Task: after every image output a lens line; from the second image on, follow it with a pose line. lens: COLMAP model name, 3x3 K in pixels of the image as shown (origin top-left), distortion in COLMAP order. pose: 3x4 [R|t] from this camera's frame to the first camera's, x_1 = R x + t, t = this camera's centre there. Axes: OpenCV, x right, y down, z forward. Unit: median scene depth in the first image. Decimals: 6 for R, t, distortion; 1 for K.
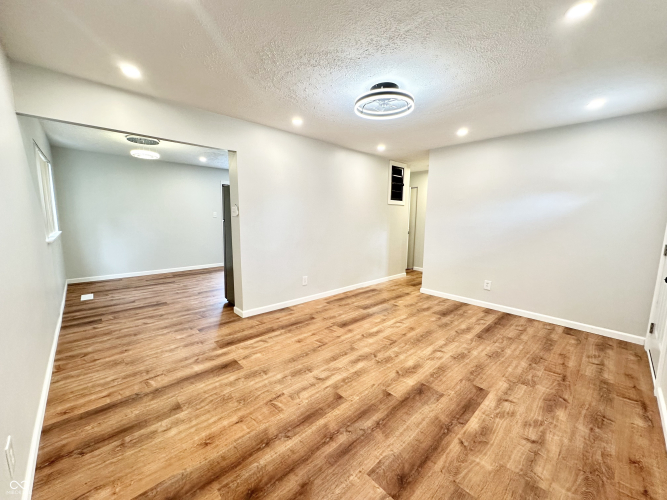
lens RADIAL K [[267.5, 0, 333.5], [0, 267.5, 250.0], [0, 0, 1]] dist [-0.000180, 0.000334]
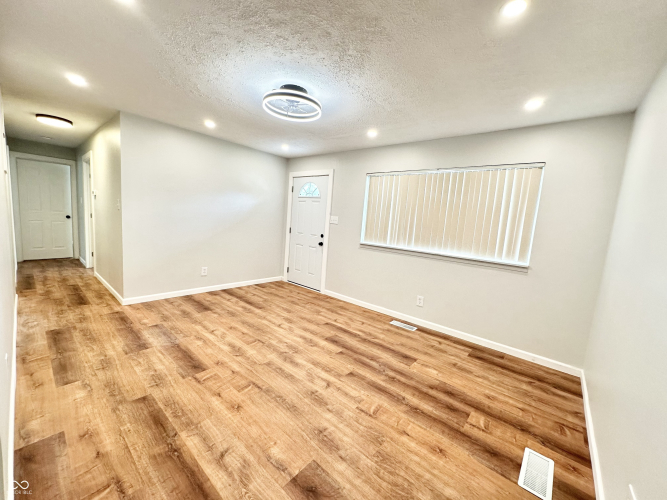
lens RADIAL K [[267.5, 0, 333.5], [0, 267.5, 250.0], [0, 0, 1]] dist [-0.000180, 0.000334]
pose [[-0.108911, -0.141030, 0.983996, -0.773661], [0.050224, 0.987840, 0.147140, -0.126618], [-0.992782, 0.065445, -0.100503, 0.845320]]
